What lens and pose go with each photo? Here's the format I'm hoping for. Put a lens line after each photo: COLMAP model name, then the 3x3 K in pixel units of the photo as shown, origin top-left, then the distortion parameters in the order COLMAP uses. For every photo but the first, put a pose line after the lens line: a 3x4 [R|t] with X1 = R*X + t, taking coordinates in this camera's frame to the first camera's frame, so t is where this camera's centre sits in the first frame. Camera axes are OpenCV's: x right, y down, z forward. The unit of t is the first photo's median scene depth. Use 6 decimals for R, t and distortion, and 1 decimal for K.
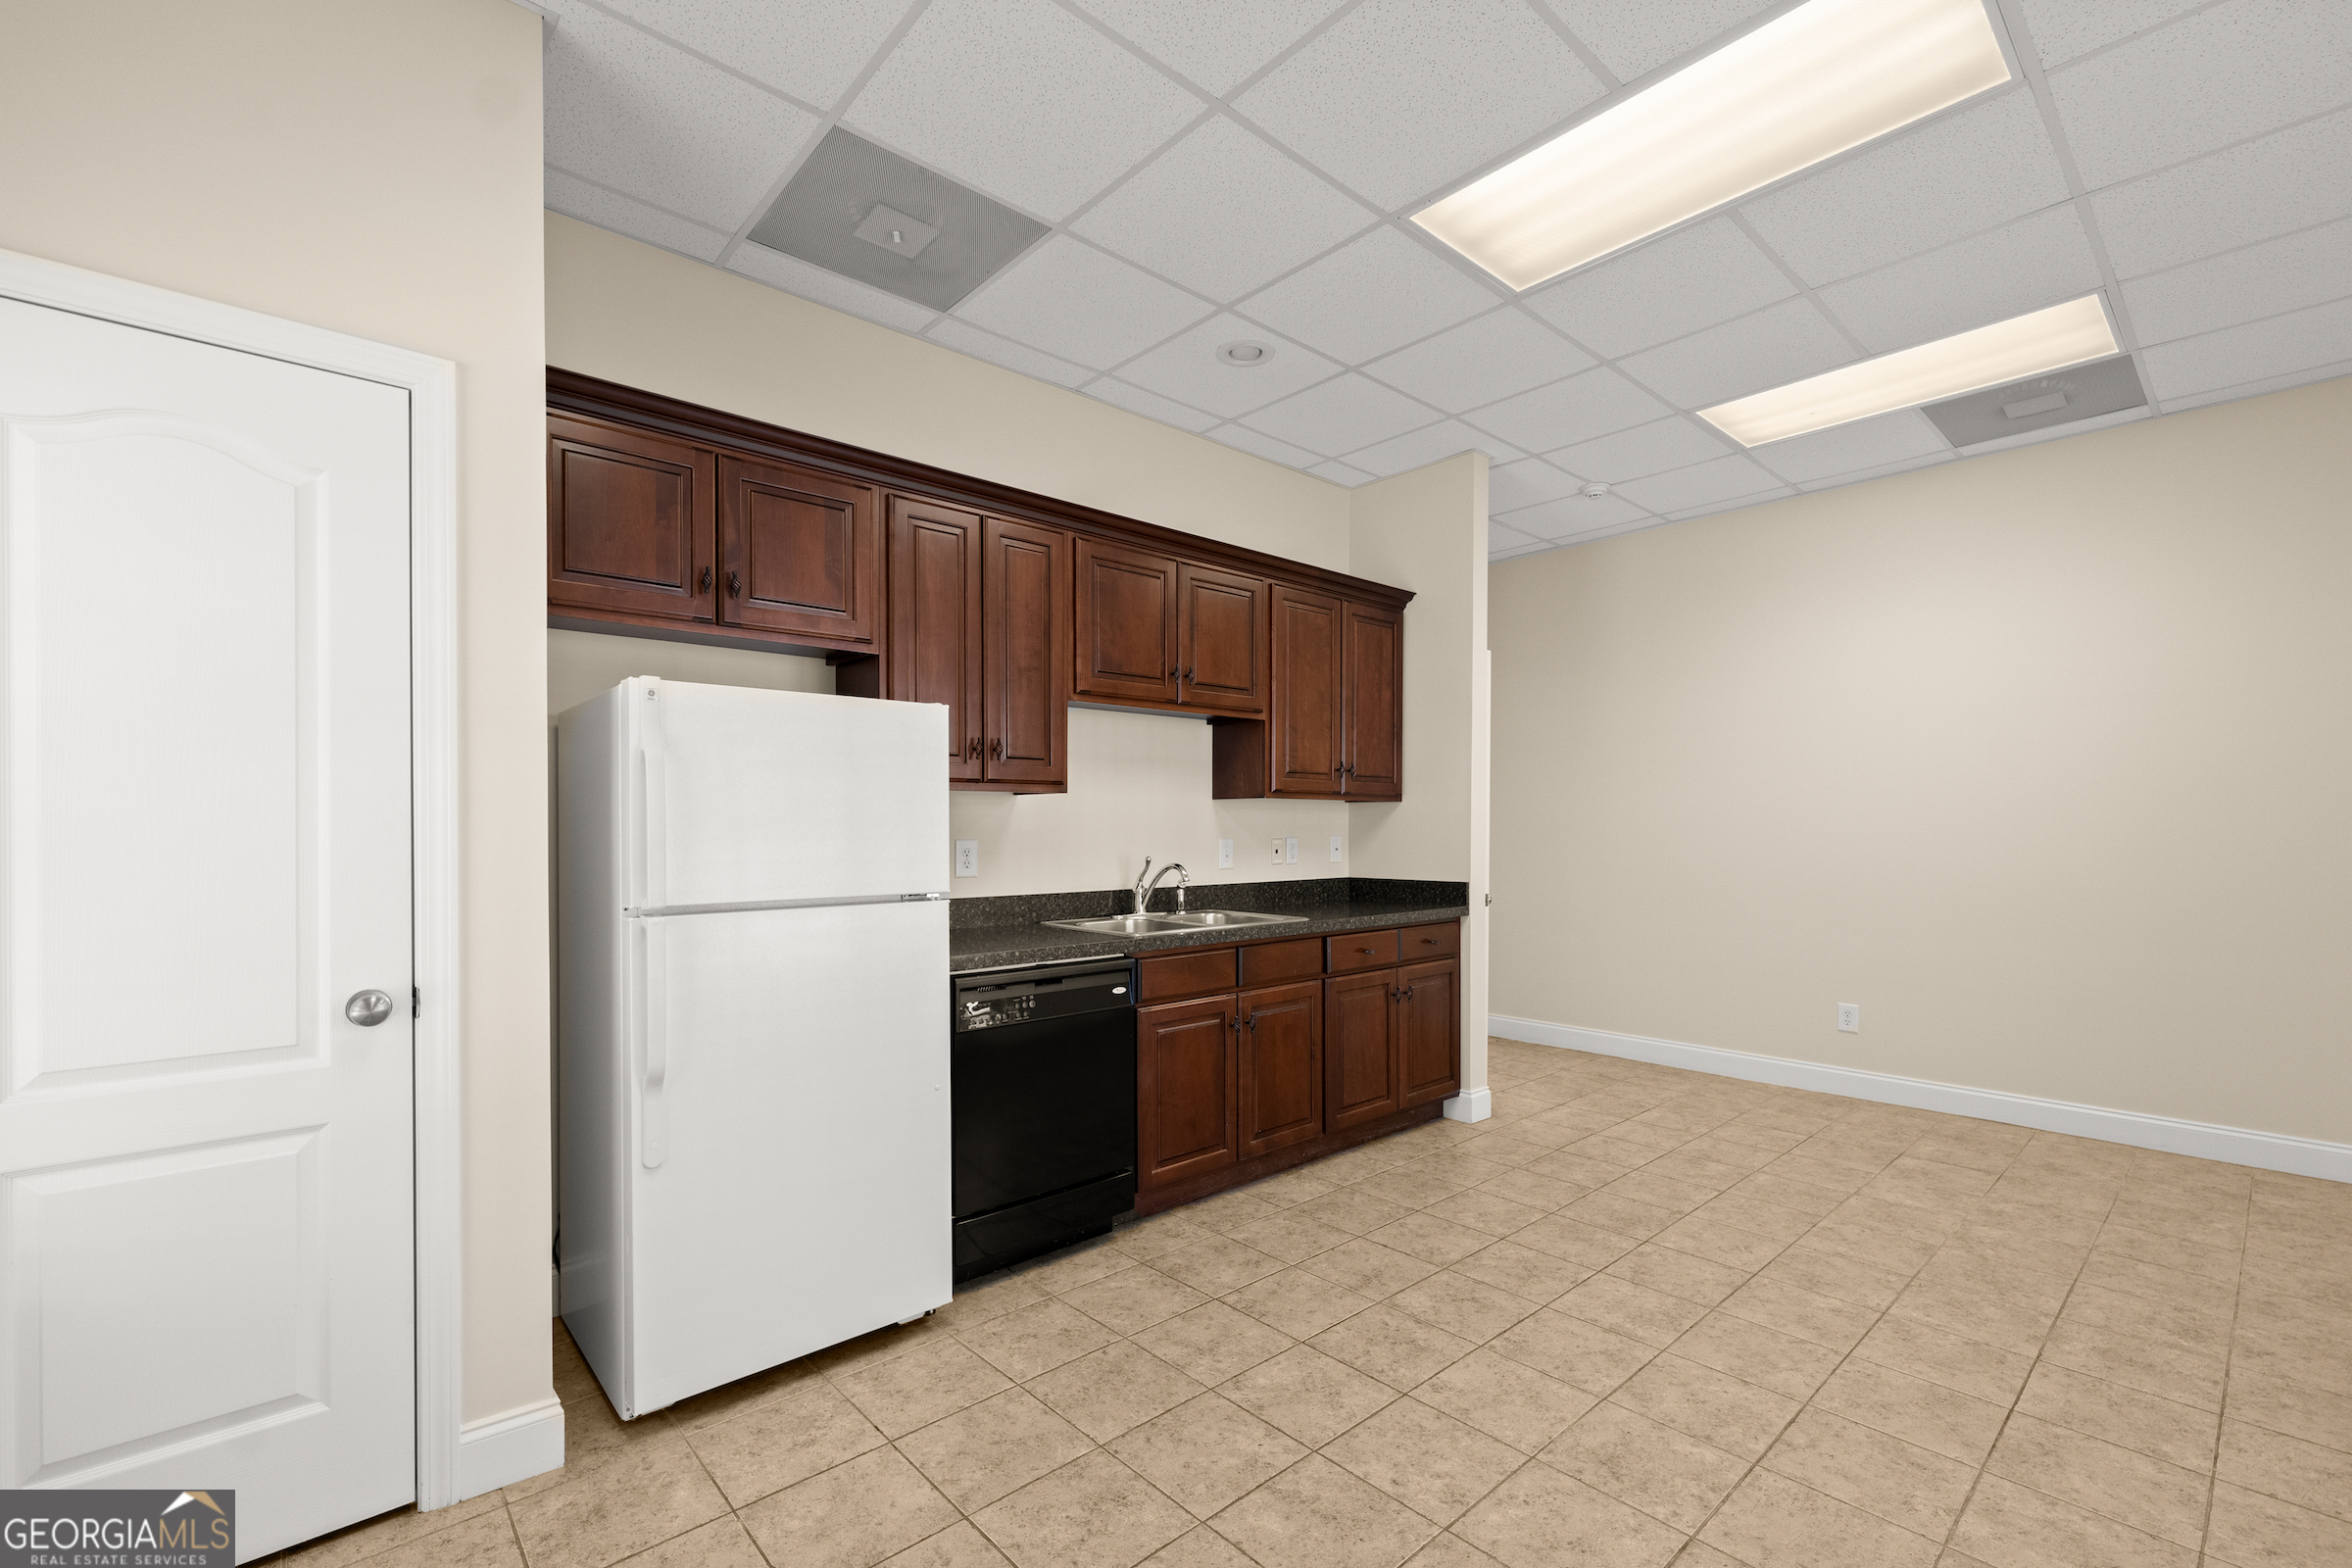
lens RADIAL K [[987.7, 0, 1131.1], [0, 987.7, 842.6], [0, 0, 1]] dist [0.001404, 0.000487]
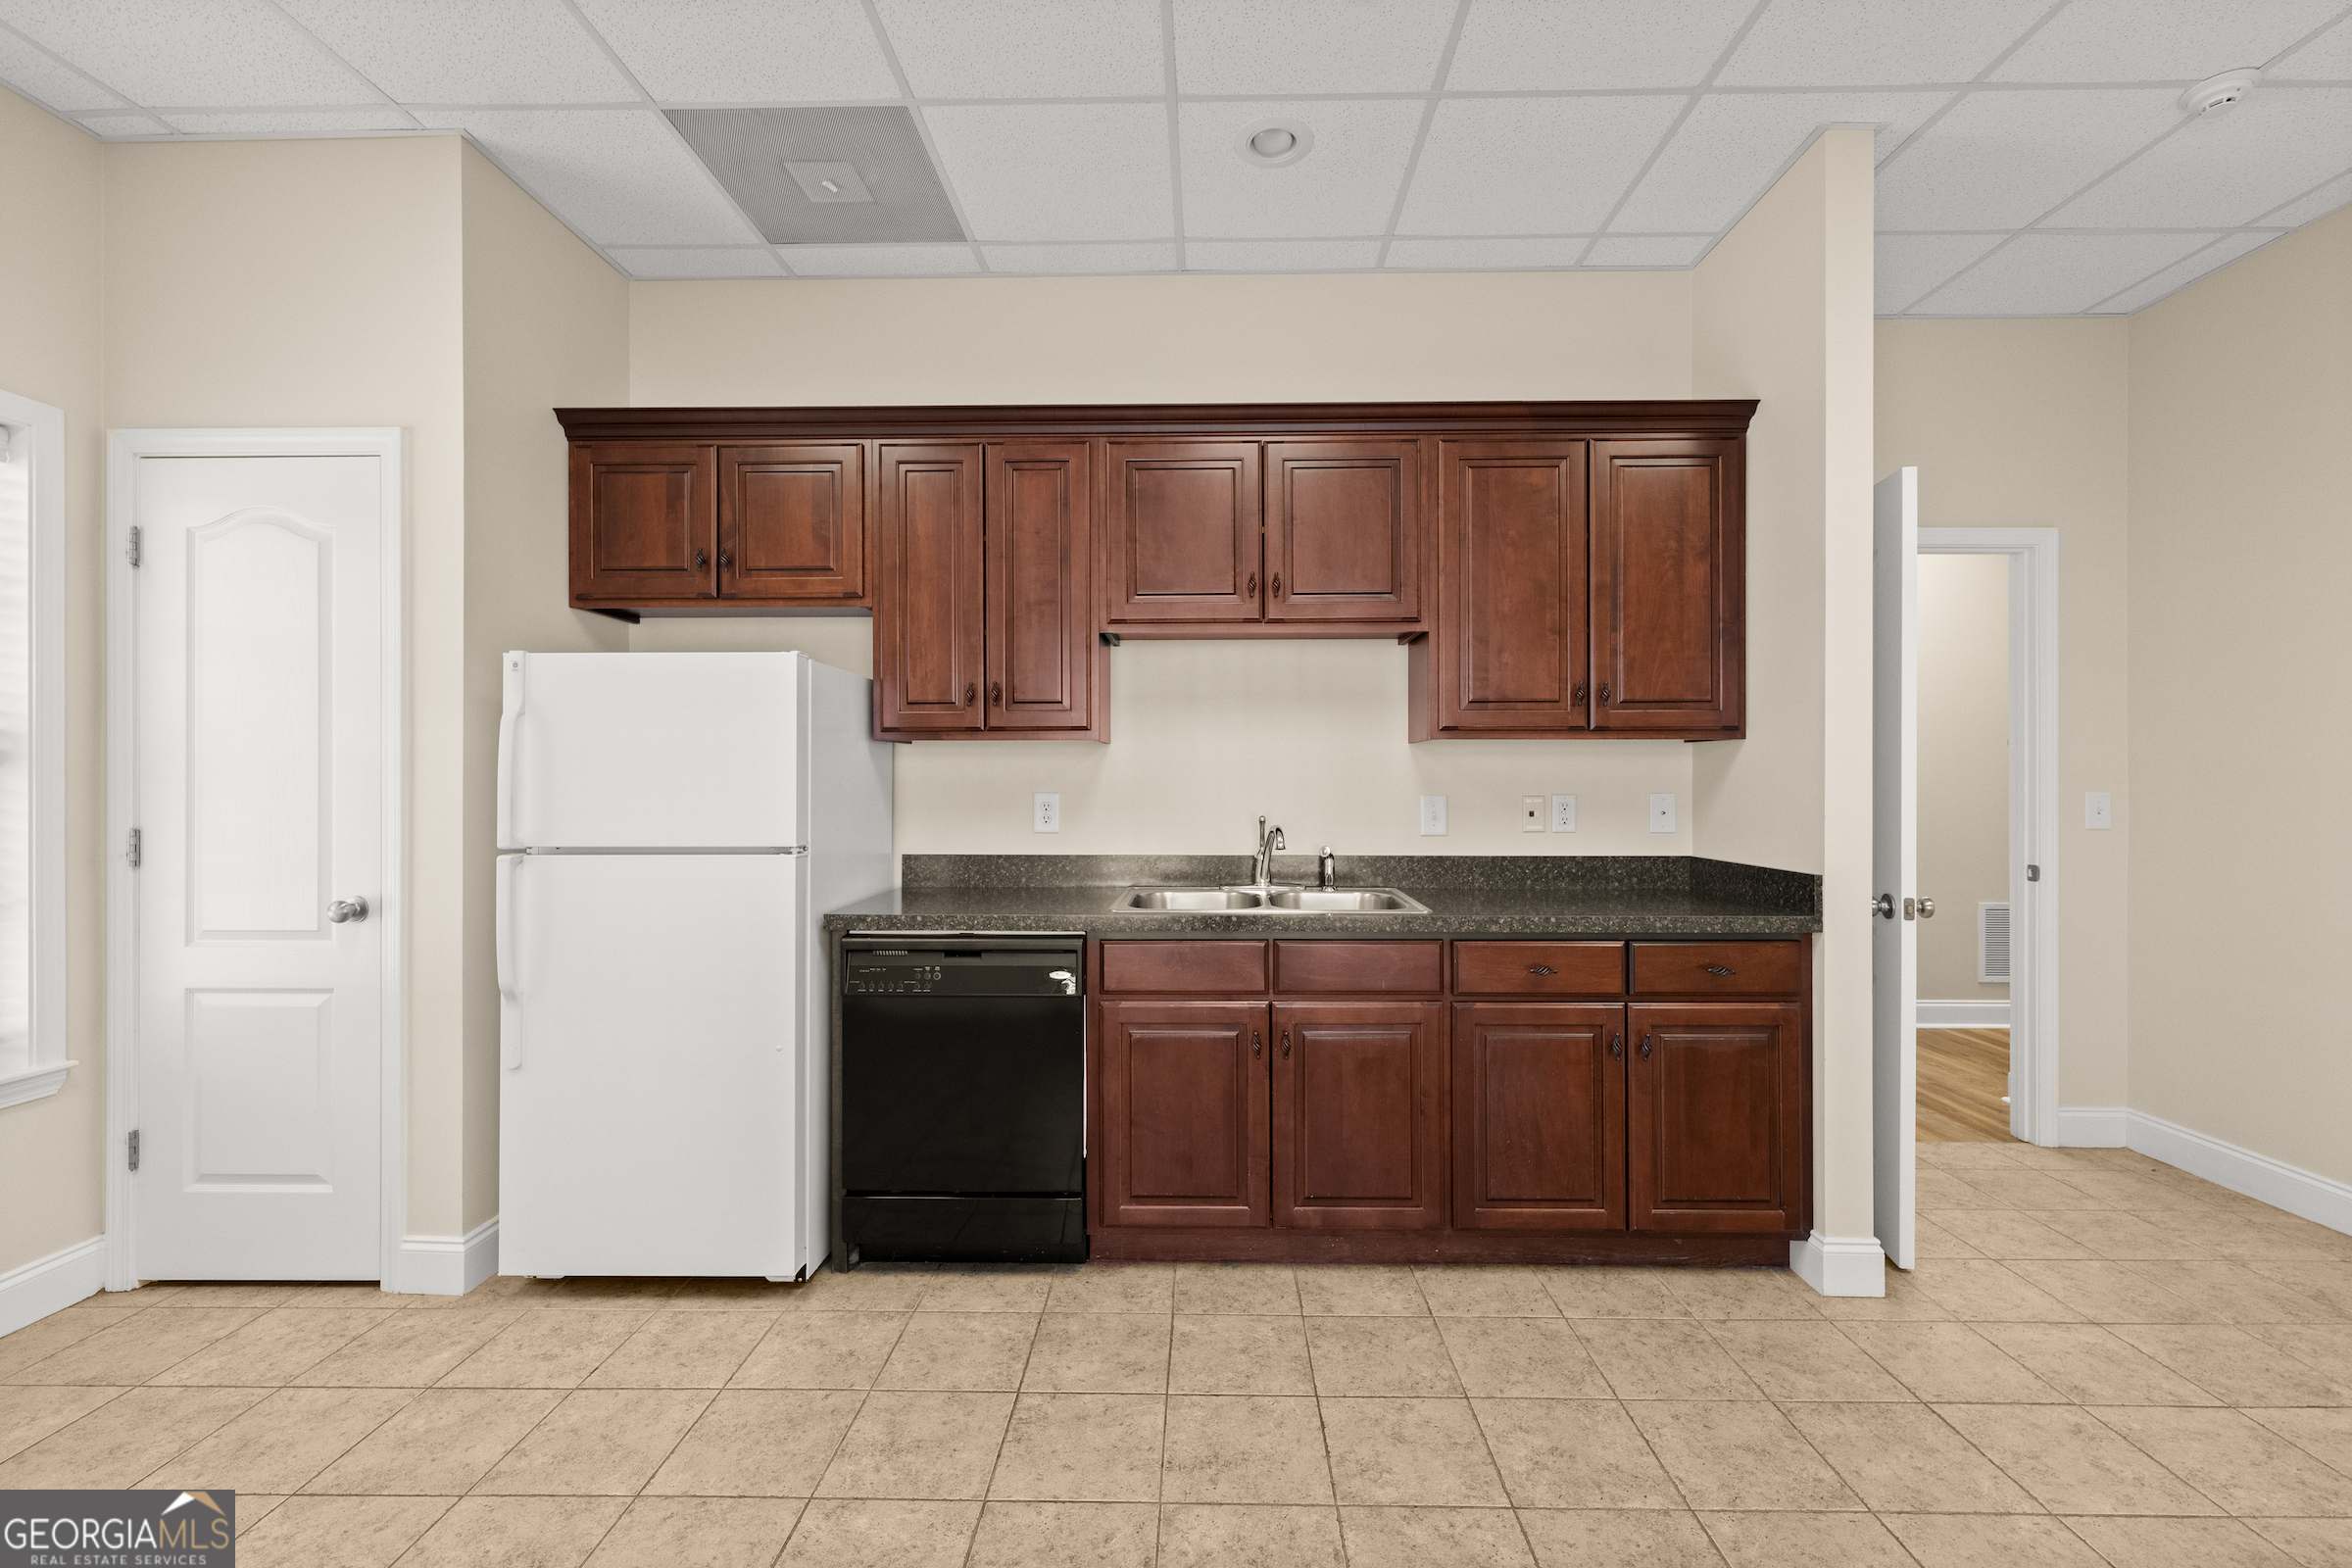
lens RADIAL K [[950.1, 0, 1176.0], [0, 950.1, 784.0], [0, 0, 1]] dist [0.001527, 0.000274]
pose [[0.751755, 0.004281, -0.659429, 0.531904], [-0.011159, 0.999918, -0.006230, -0.006929], [0.659348, 0.012042, 0.751741, 0.415336]]
